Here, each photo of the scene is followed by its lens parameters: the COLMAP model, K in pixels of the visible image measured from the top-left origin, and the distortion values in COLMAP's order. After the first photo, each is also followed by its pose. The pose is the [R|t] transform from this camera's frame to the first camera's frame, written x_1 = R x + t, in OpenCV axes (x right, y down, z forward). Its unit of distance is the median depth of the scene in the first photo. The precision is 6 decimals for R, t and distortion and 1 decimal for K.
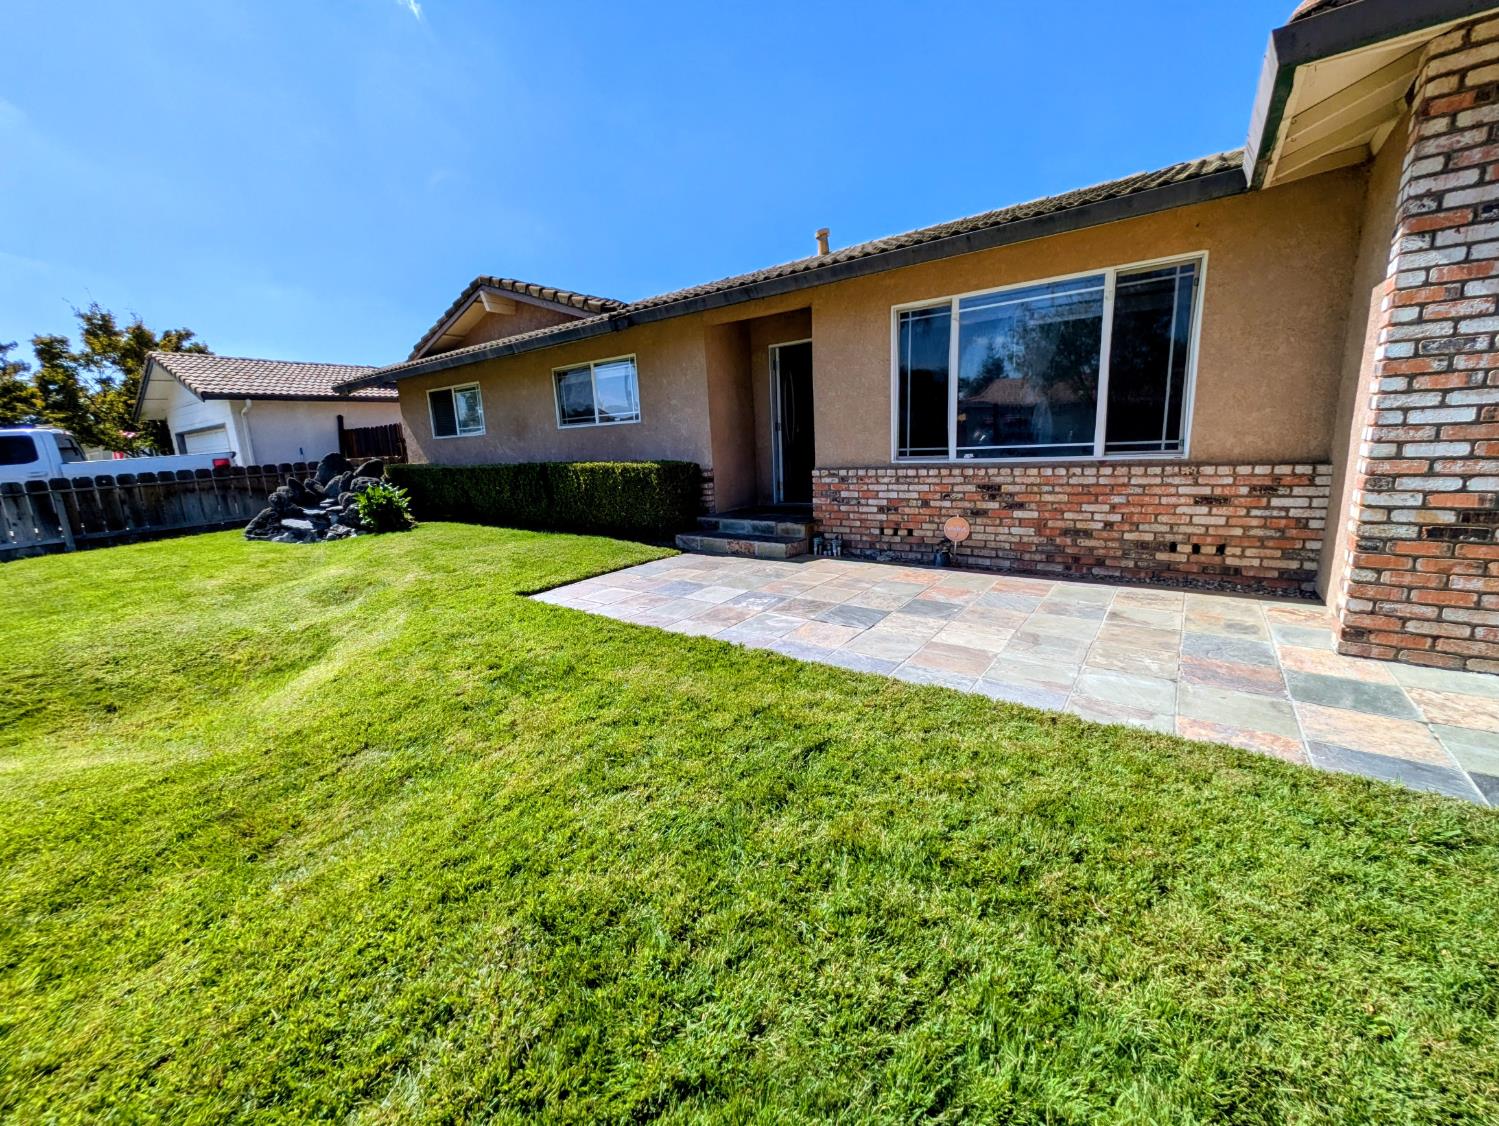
lens RADIAL K [[589.6, 0, 751.5], [0, 589.6, 559.2], [0, 0, 1]] dist [-0.001716, 0.000132]
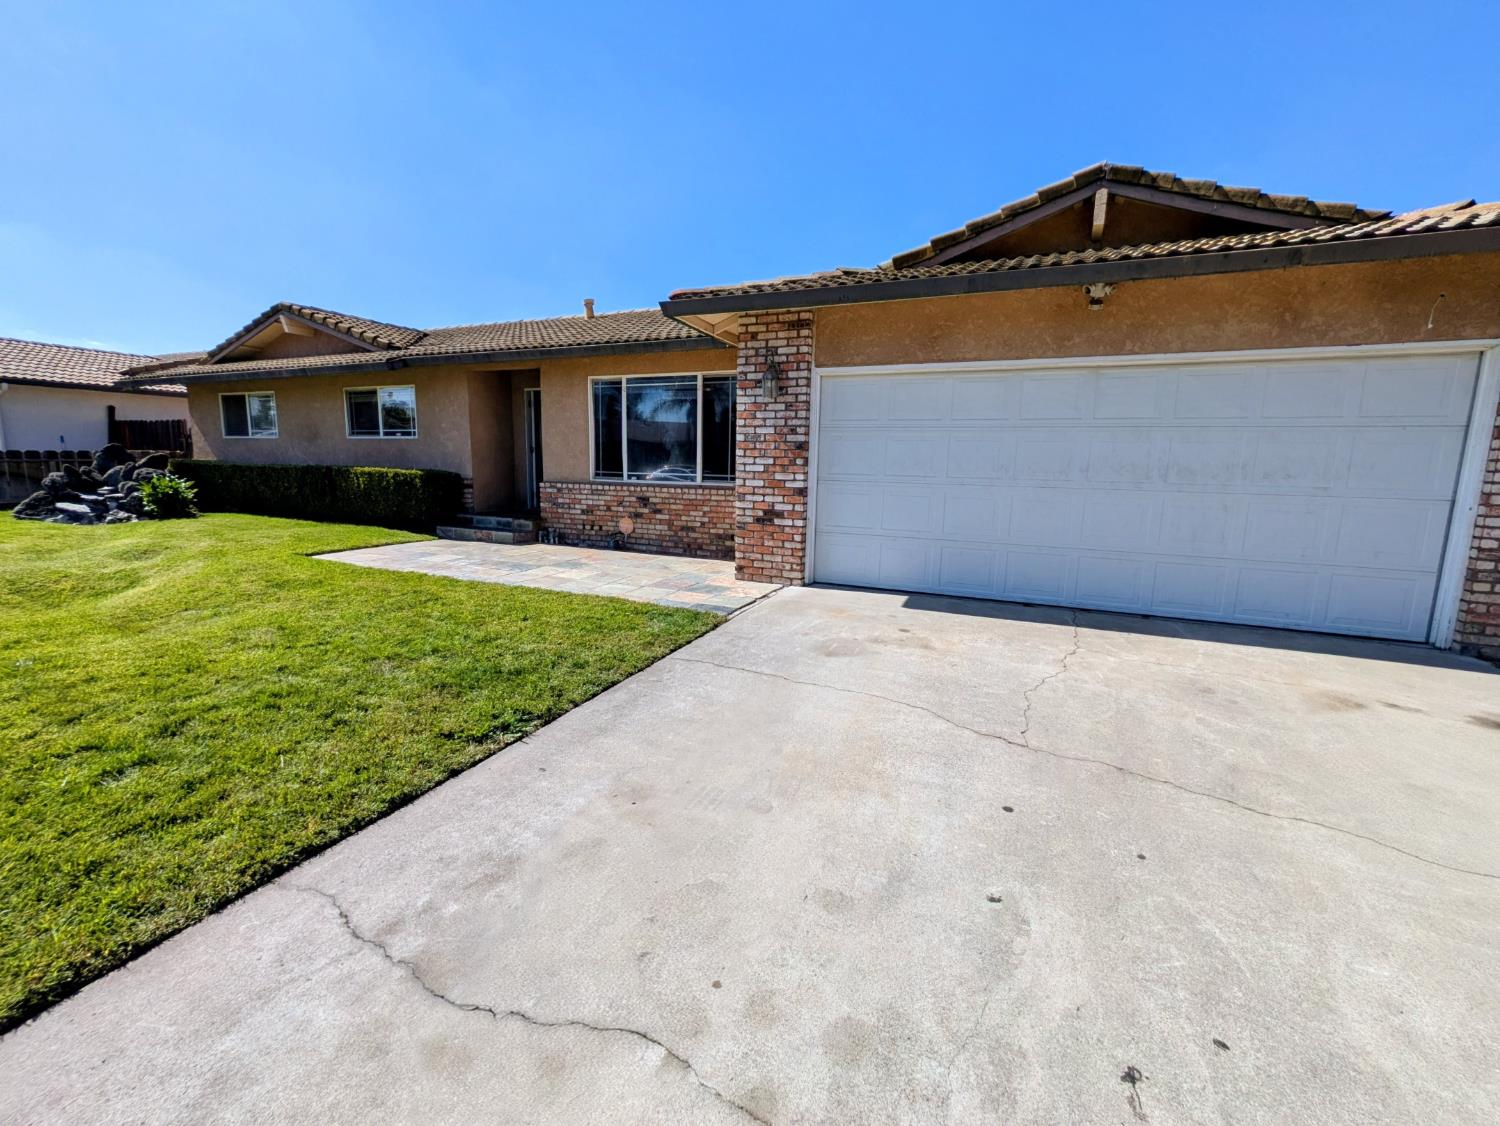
lens RADIAL K [[590.0, 0, 720.0], [0, 590.0, 551.2], [0, 0, 1]] dist [-0.001716, 0.000132]
pose [[0.974791, 0.032621, 0.220724, 0.206313], [-0.021228, 0.998327, -0.053791, 0.074623], [-0.222109, 0.047749, 0.973852, -0.432740]]
